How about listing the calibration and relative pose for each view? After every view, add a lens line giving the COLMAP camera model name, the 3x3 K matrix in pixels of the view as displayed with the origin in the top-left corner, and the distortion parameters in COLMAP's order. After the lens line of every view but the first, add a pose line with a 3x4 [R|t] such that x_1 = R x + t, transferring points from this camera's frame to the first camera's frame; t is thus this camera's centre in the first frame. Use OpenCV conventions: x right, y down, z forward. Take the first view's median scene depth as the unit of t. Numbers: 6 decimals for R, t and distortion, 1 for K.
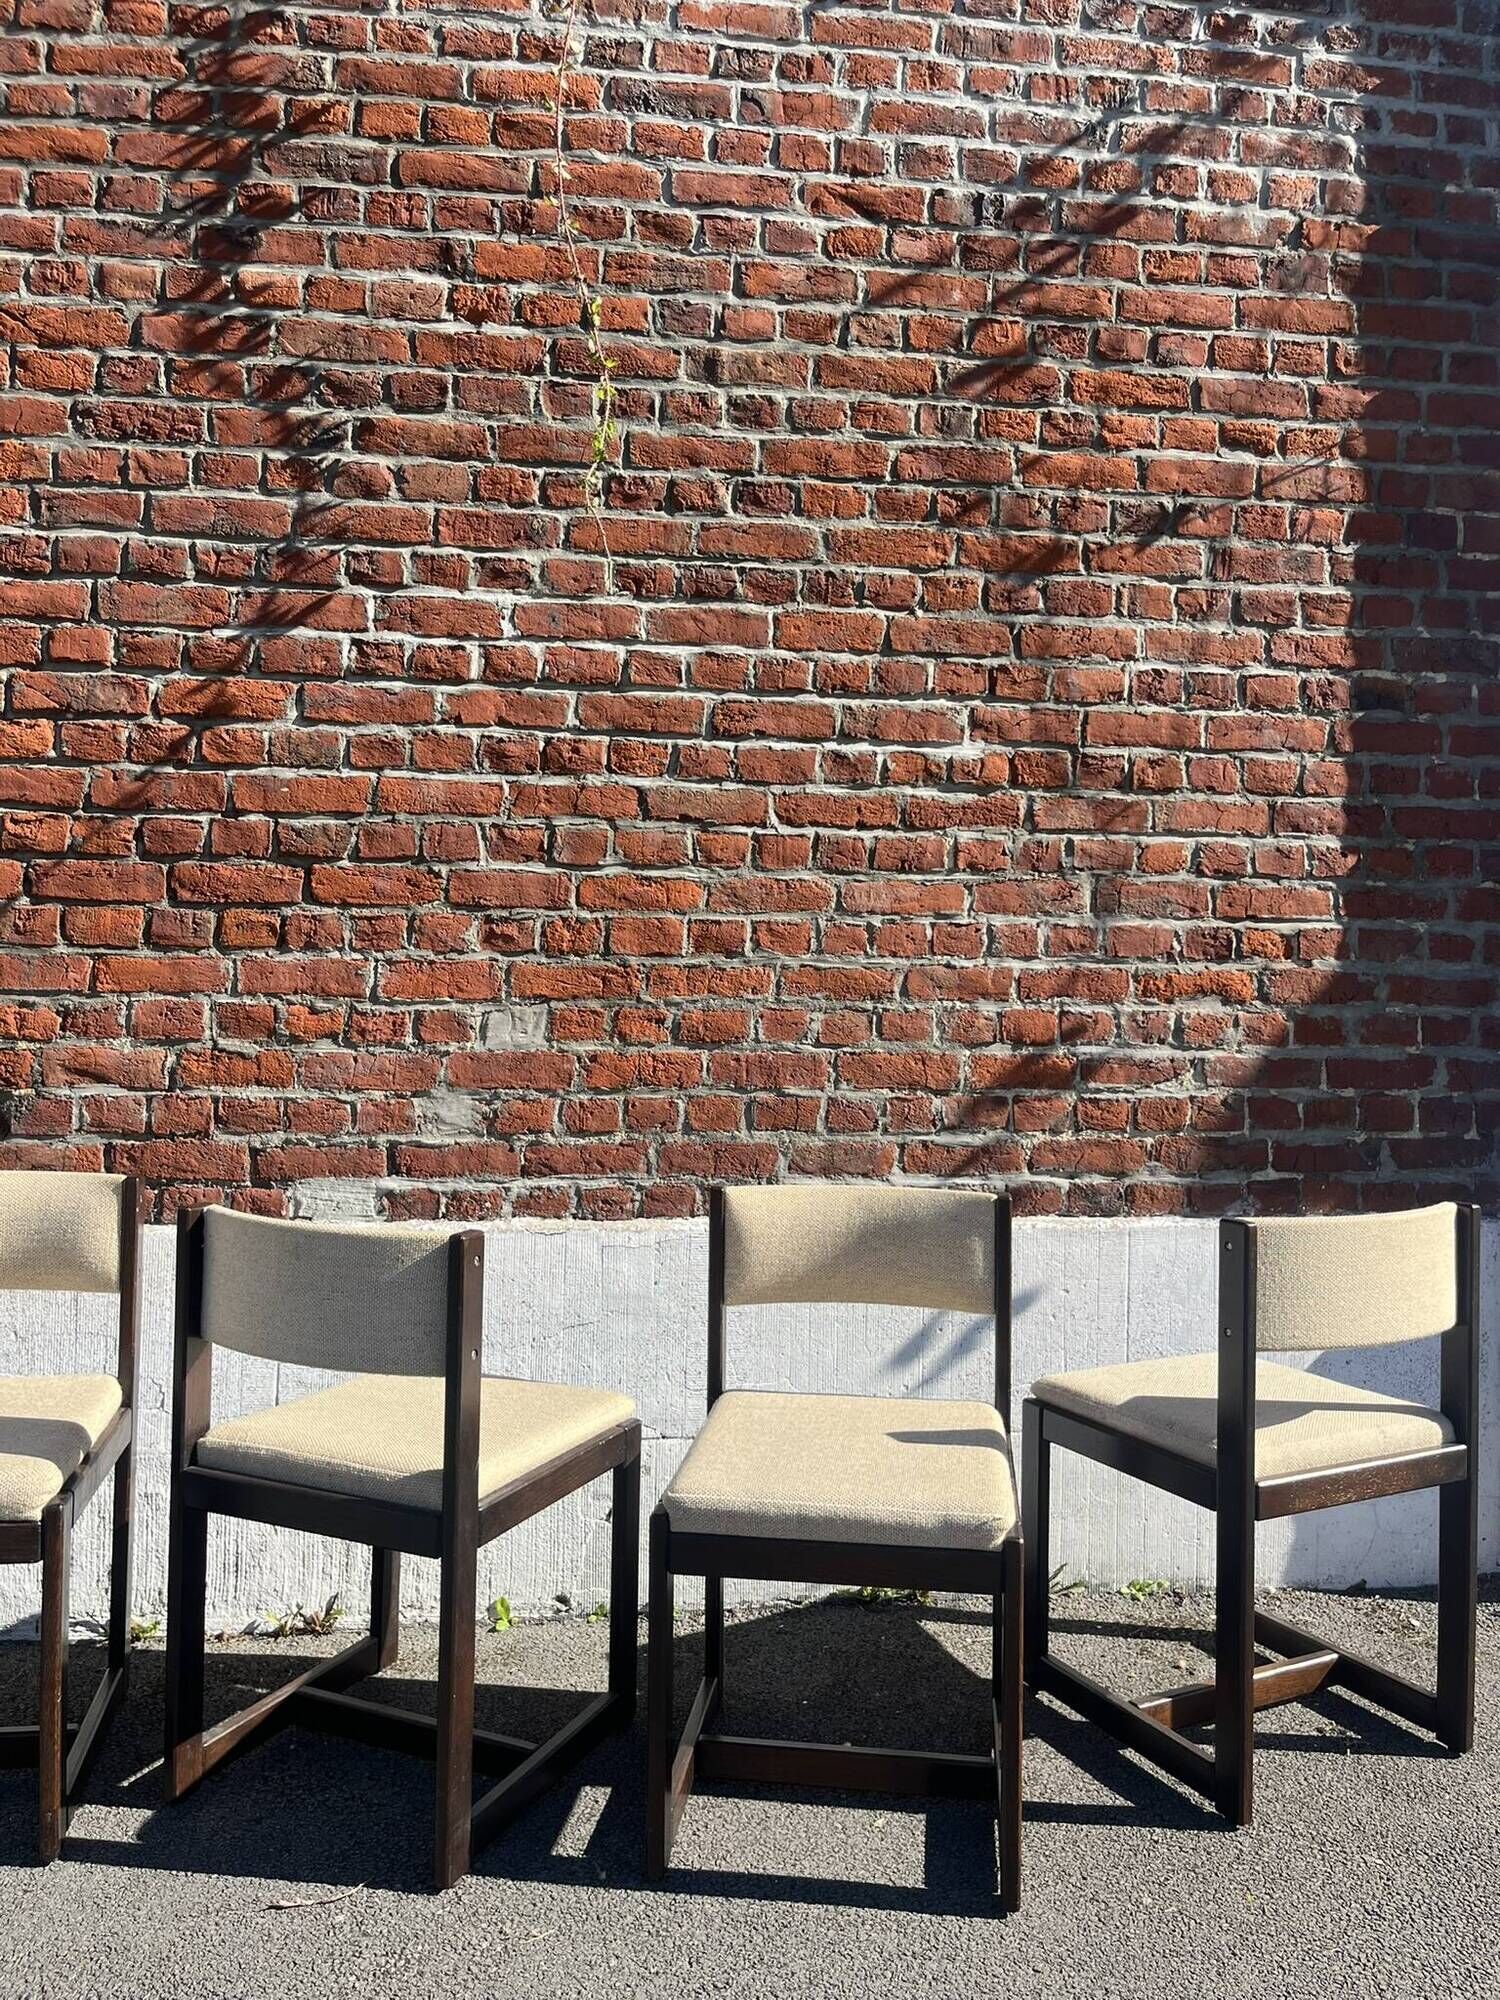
lens RADIAL K [[1569.0, 0, 761.9], [0, 1569.0, 1014.7], [0, 0, 1]] dist [0.039752, -0.068067]
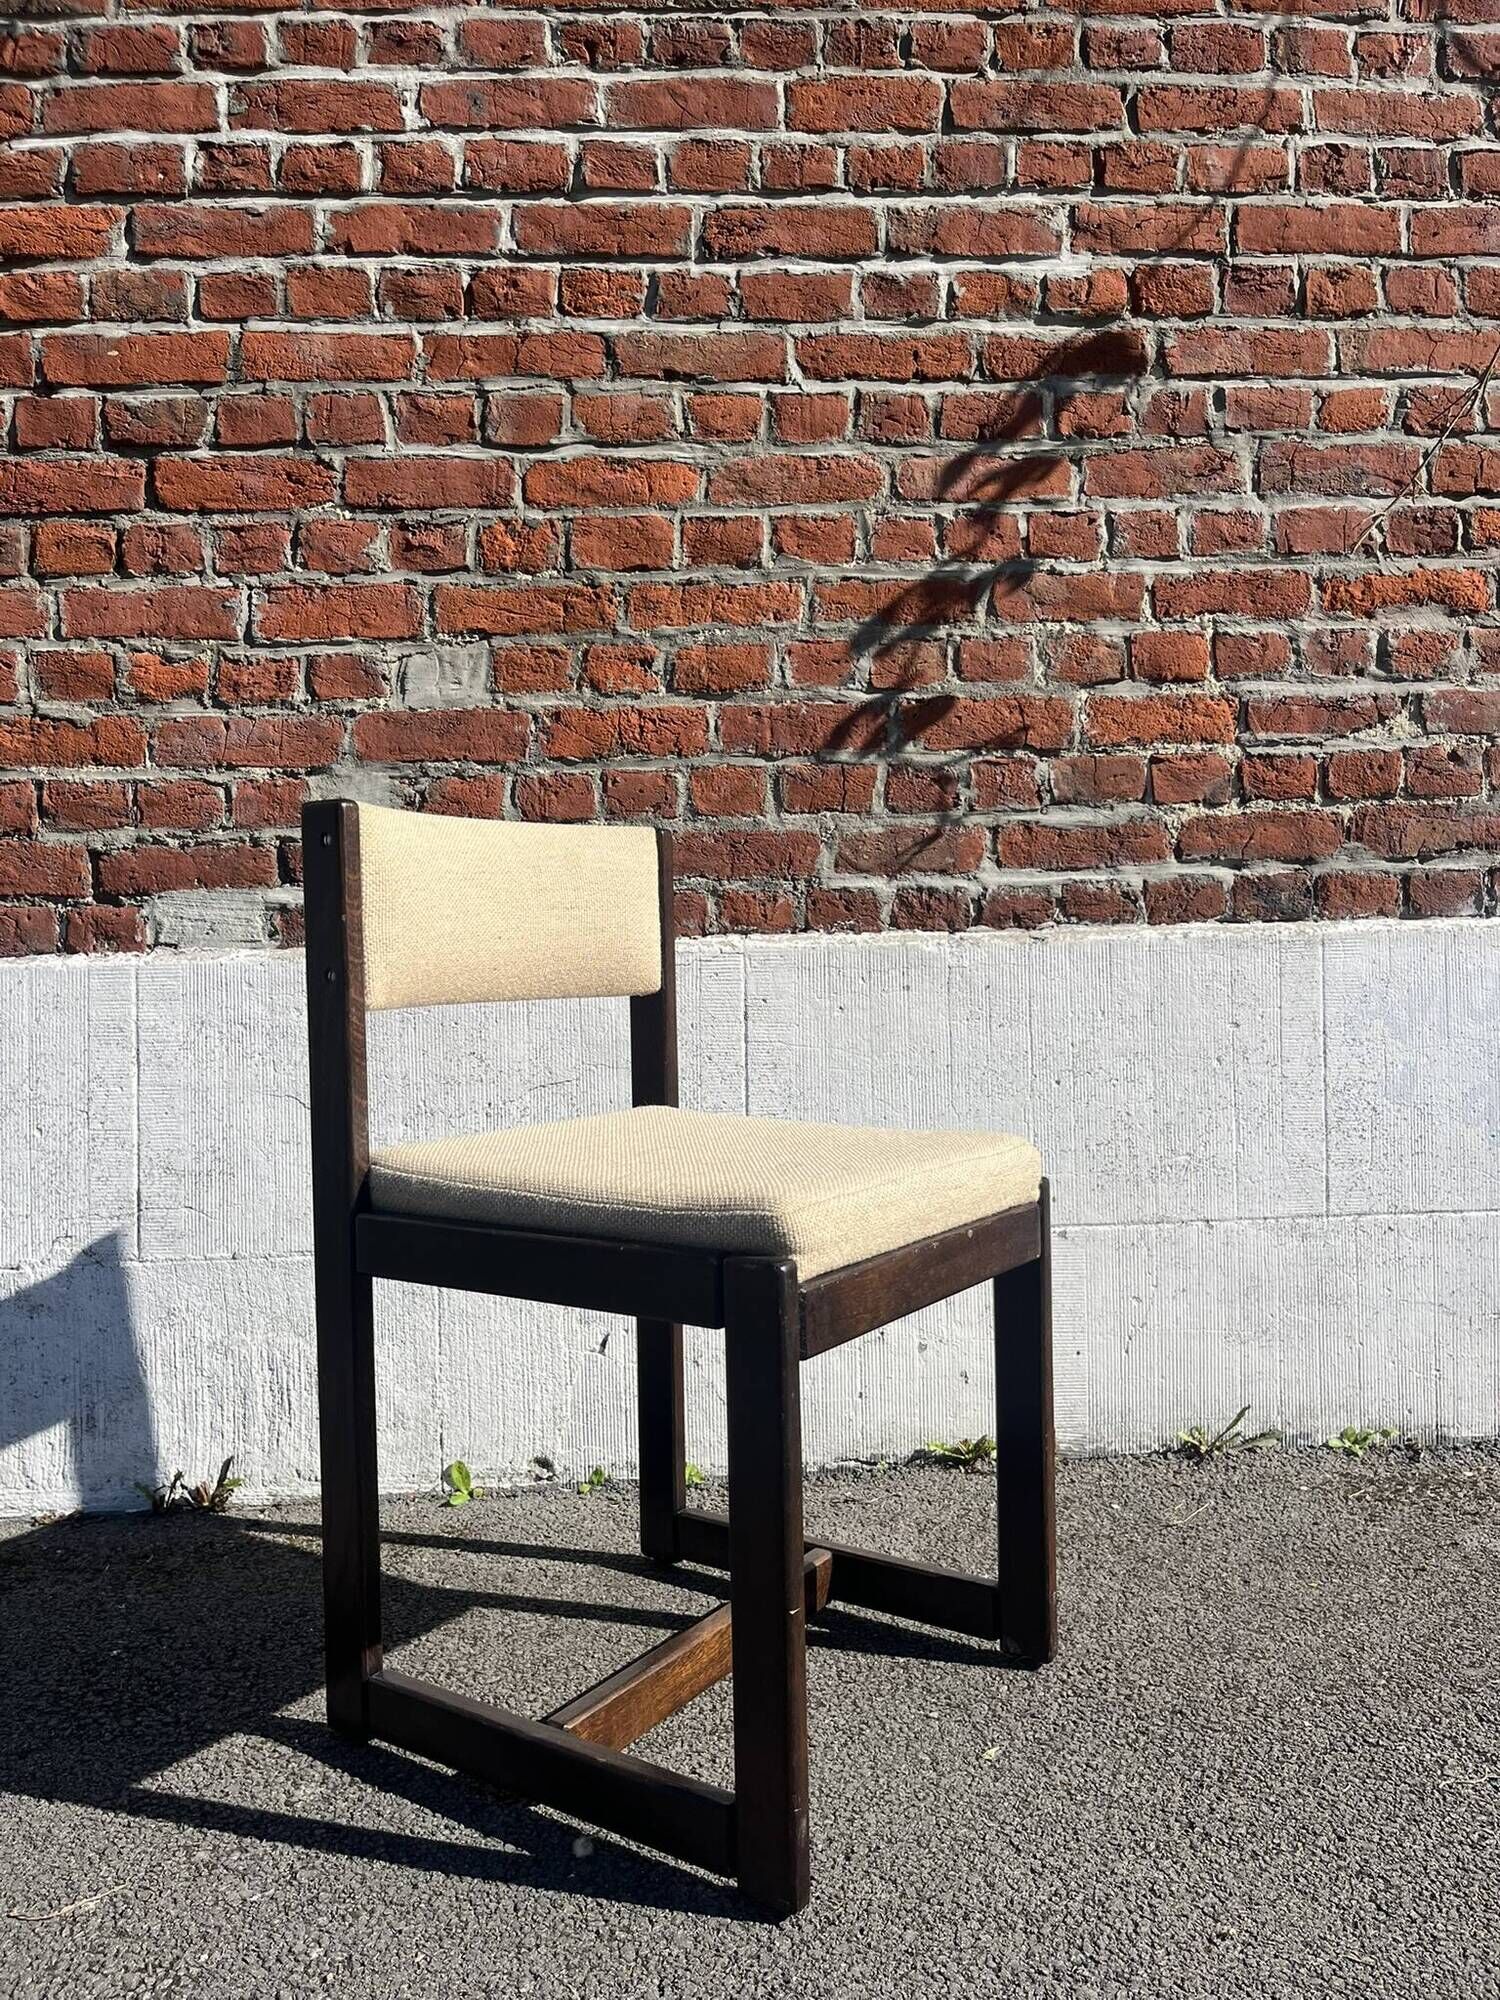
lens RADIAL K [[1569.0, 0, 753.9], [0, 1569.0, 1020.2], [0, 0, 1]] dist [0.039752, -0.068067]
pose [[0.996941, -0.038475, -0.068029, 0.026065], [0.039570, 0.999107, 0.014832, 0.158036], [0.067397, -0.017478, 0.997573, 0.283906]]
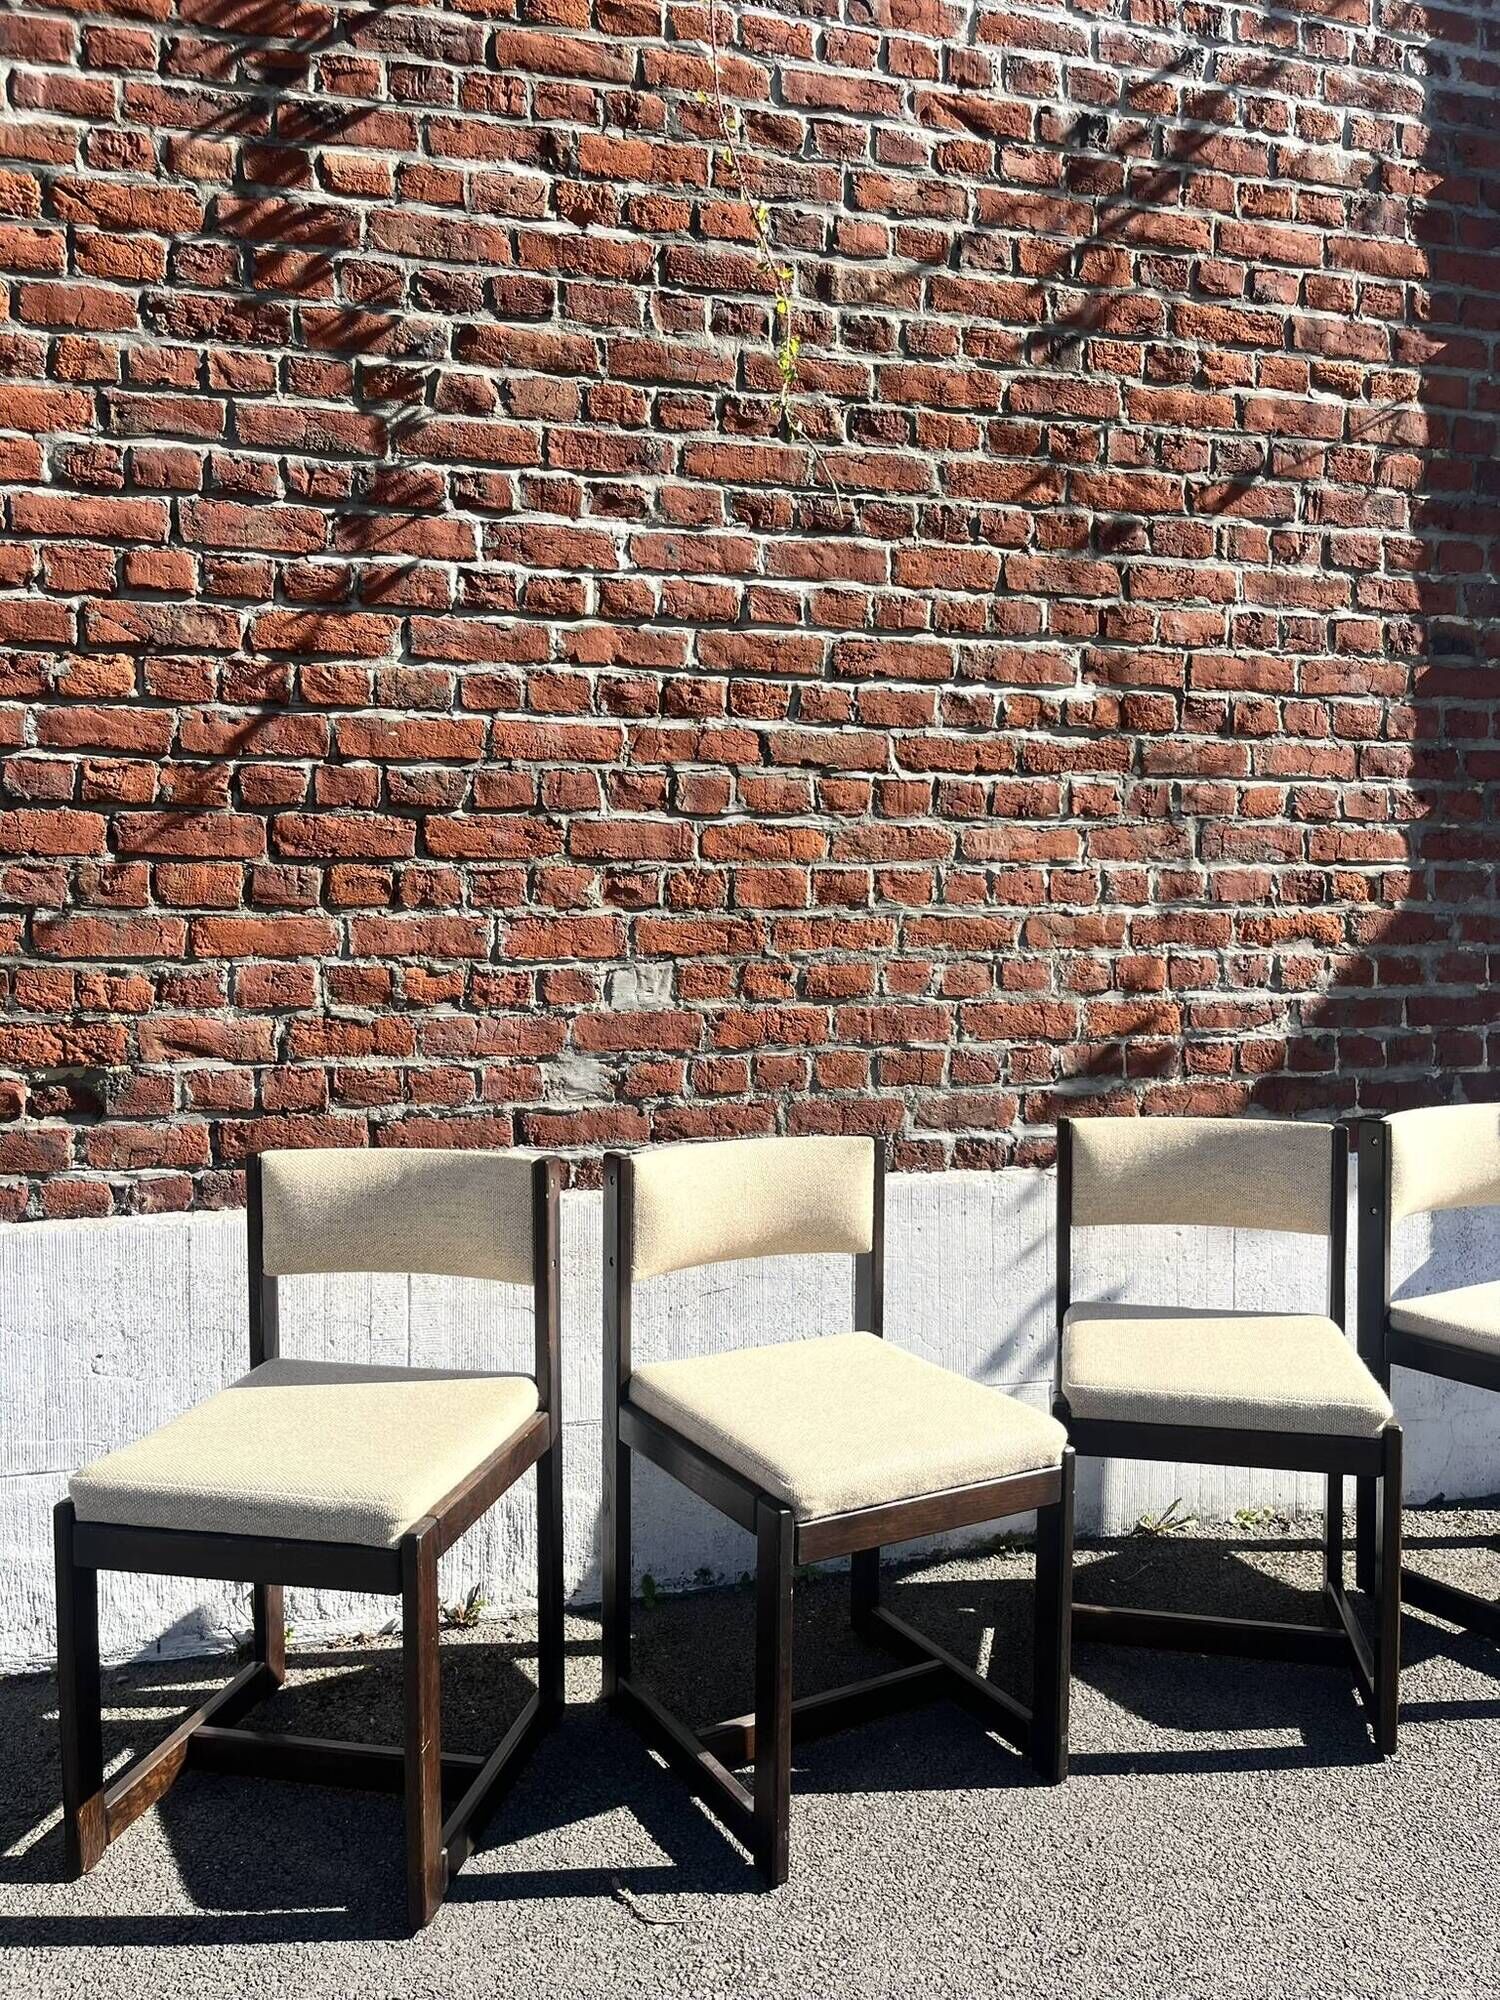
lens RADIAL K [[1569.0, 0, 753.1], [0, 1569.0, 1032.9], [0, 0, 1]] dist [0.039752, -0.068067]
pose [[0.988709, -0.026829, 0.147424, -0.227438], [0.019541, 0.998524, 0.050667, -0.010152], [-0.148566, -0.047214, 0.987775, 0.048712]]
